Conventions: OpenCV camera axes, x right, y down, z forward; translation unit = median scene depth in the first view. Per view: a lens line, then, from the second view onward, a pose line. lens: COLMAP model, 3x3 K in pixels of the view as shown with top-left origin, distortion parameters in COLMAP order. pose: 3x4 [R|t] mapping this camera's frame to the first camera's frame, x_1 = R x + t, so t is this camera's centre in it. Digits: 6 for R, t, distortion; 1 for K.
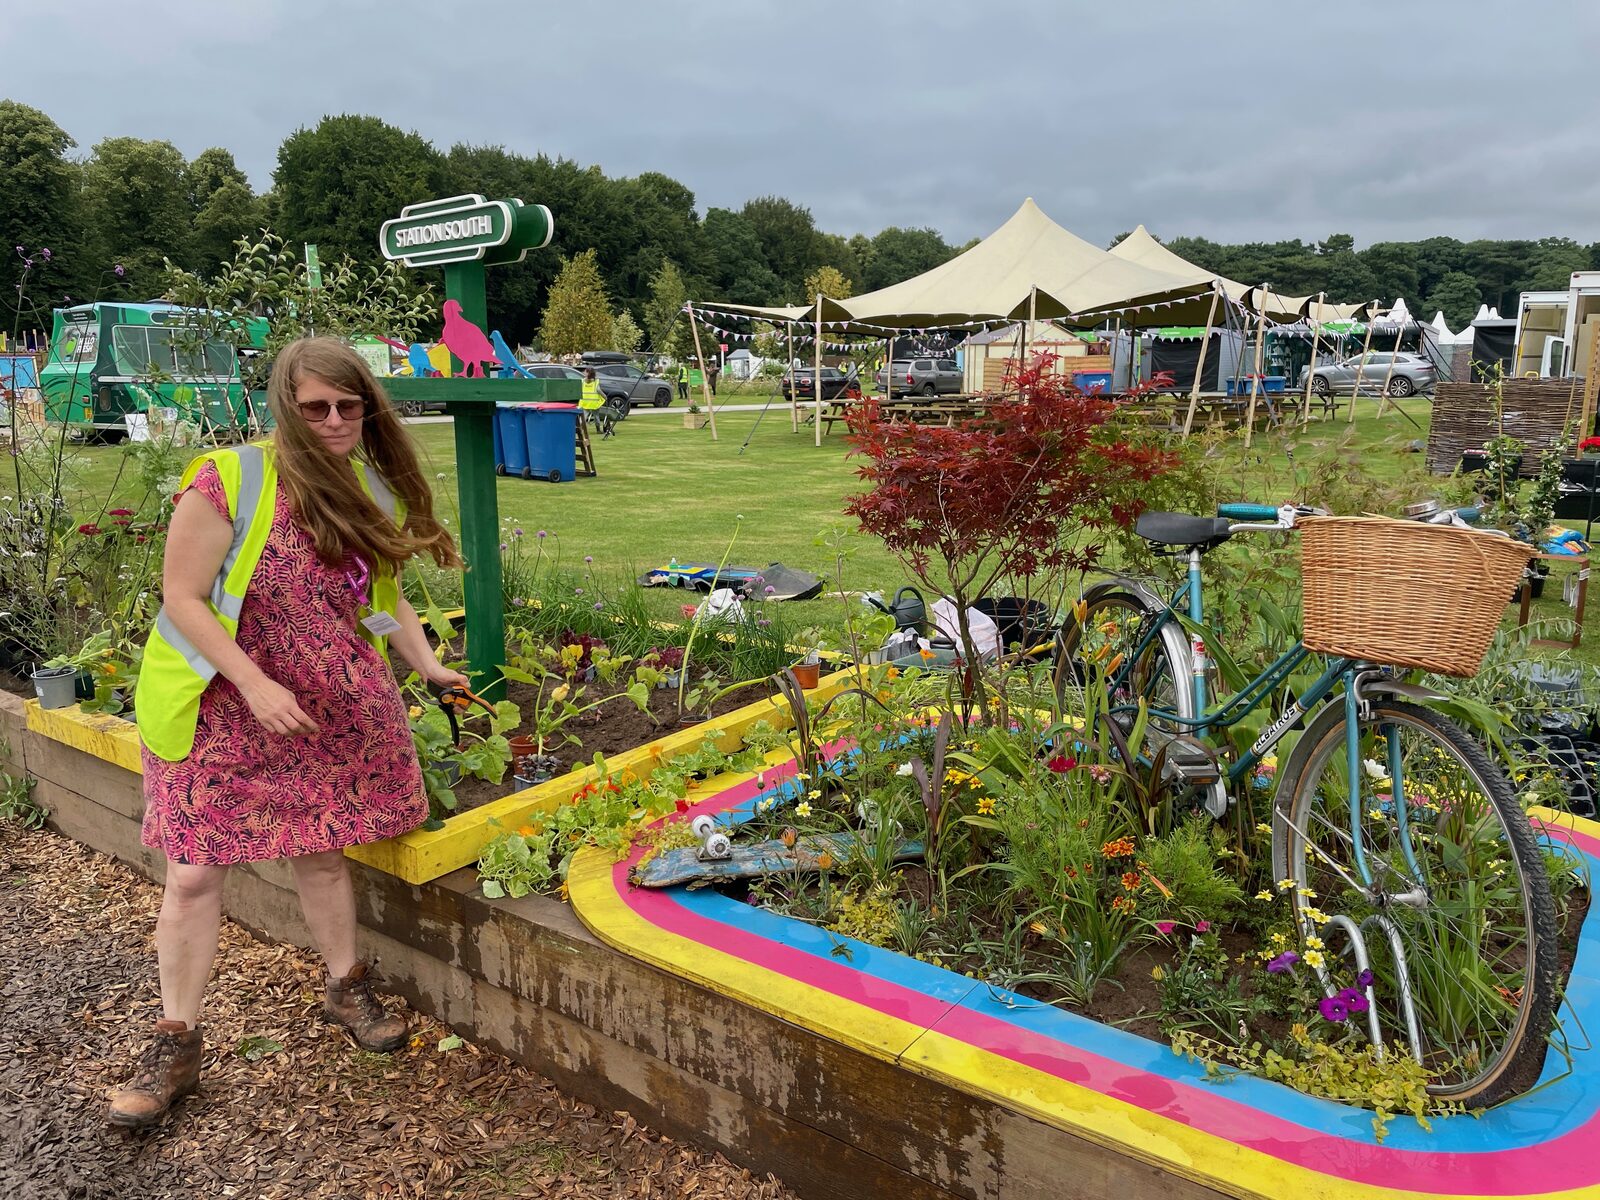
lens RADIAL K [[1196.6, 0, 810.3], [0, 1196.6, 585.7], [0, 0, 1]] dist [0.099171, -0.123099]
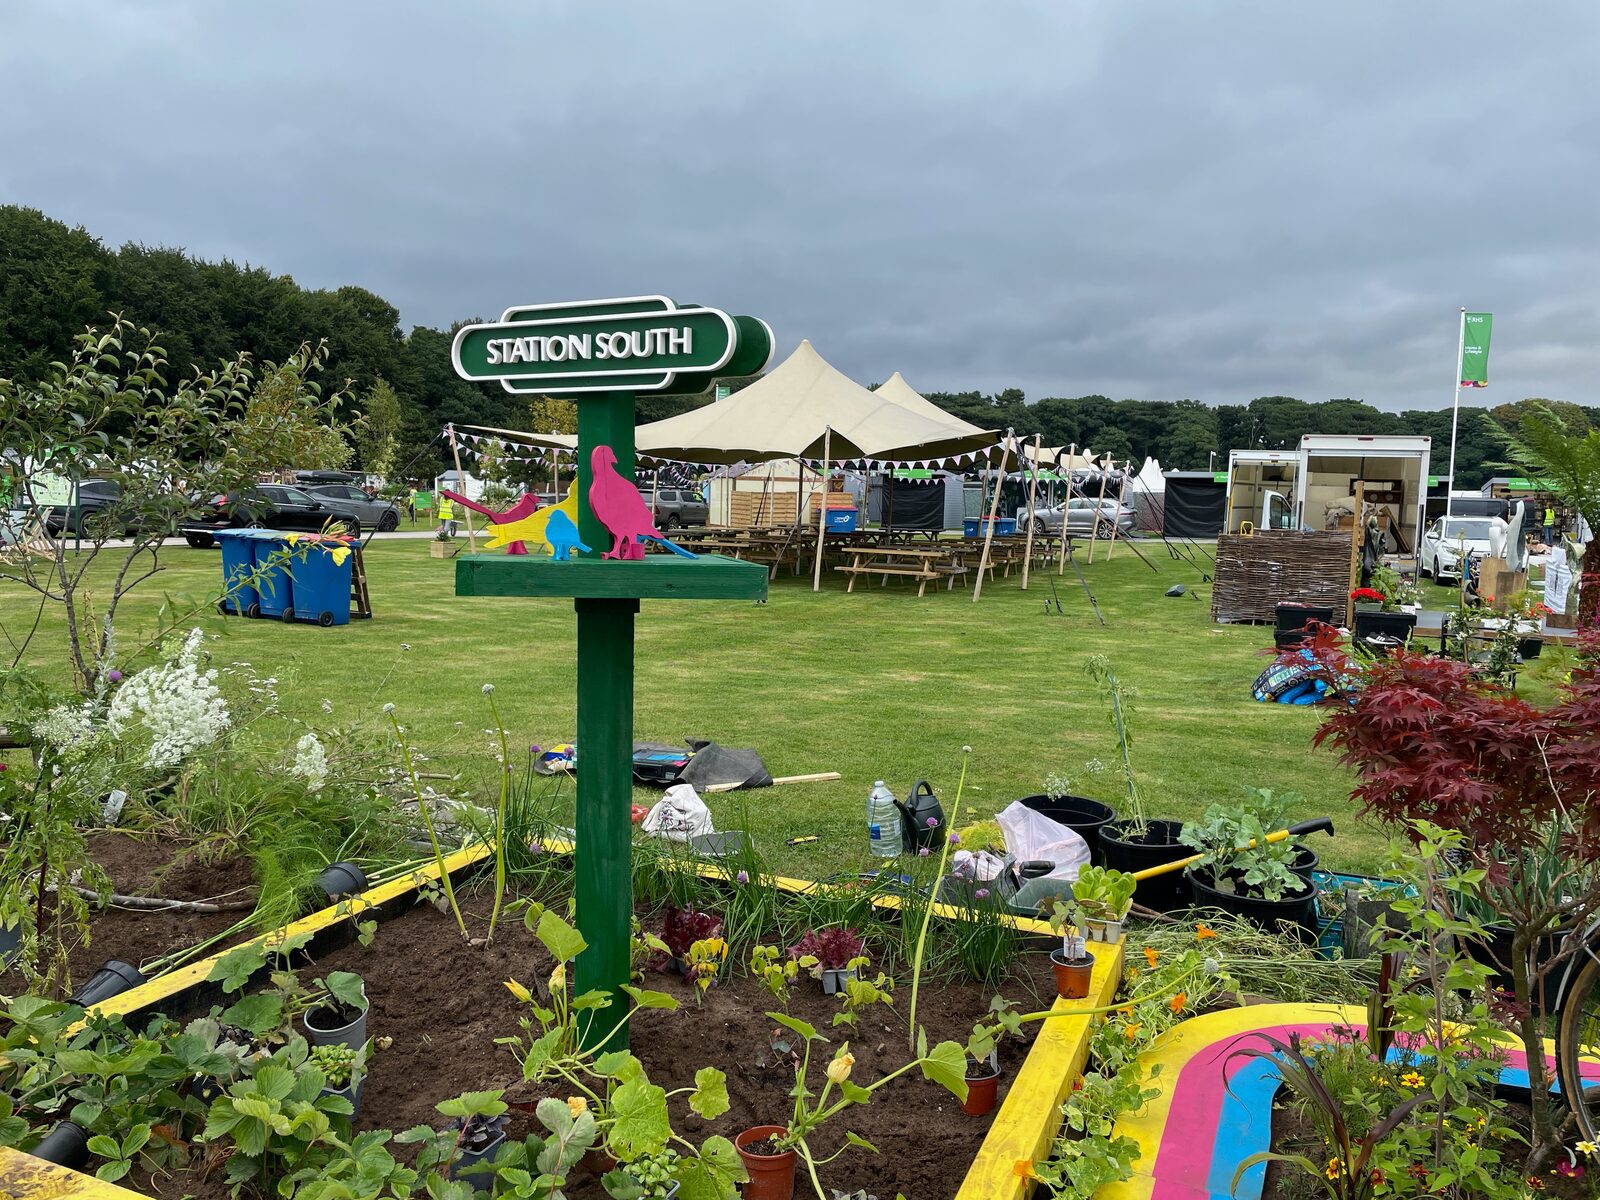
lens RADIAL K [[1196.3, 0, 813.1], [0, 1196.3, 590.3], [0, 0, 1]] dist [0.101162, -0.125524]
pose [[0.970895, 0.008969, 0.239336, -0.306057], [0.015064, 0.995033, -0.098397, -0.079263], [-0.239030, 0.099139, 0.965938, 0.299818]]
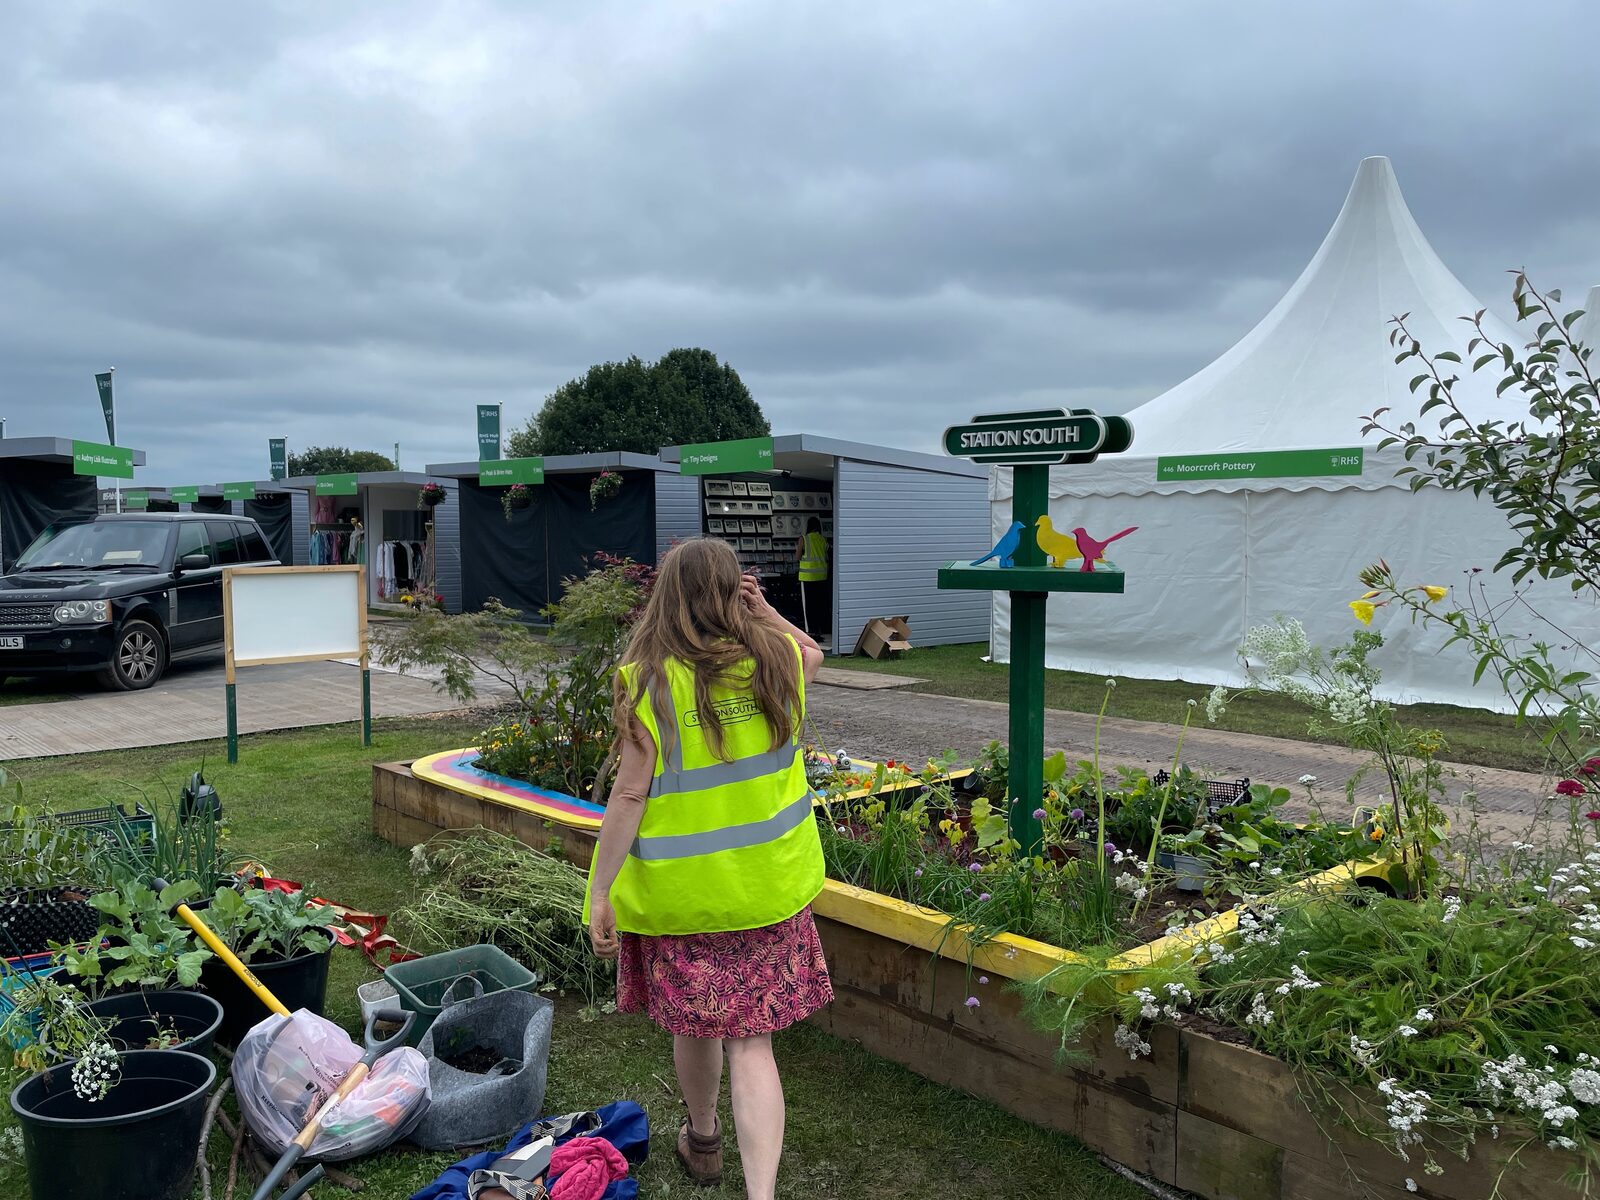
lens RADIAL K [[1196.6, 0, 810.3], [0, 1196.6, 585.7], [0, 0, 1]] dist [0.099171, -0.123099]
pose [[0.984077, 0.022643, -0.176292, -0.263839], [-0.038937, 0.995223, -0.089523, -0.045218], [0.173423, 0.094962, 0.980258, -0.090441]]
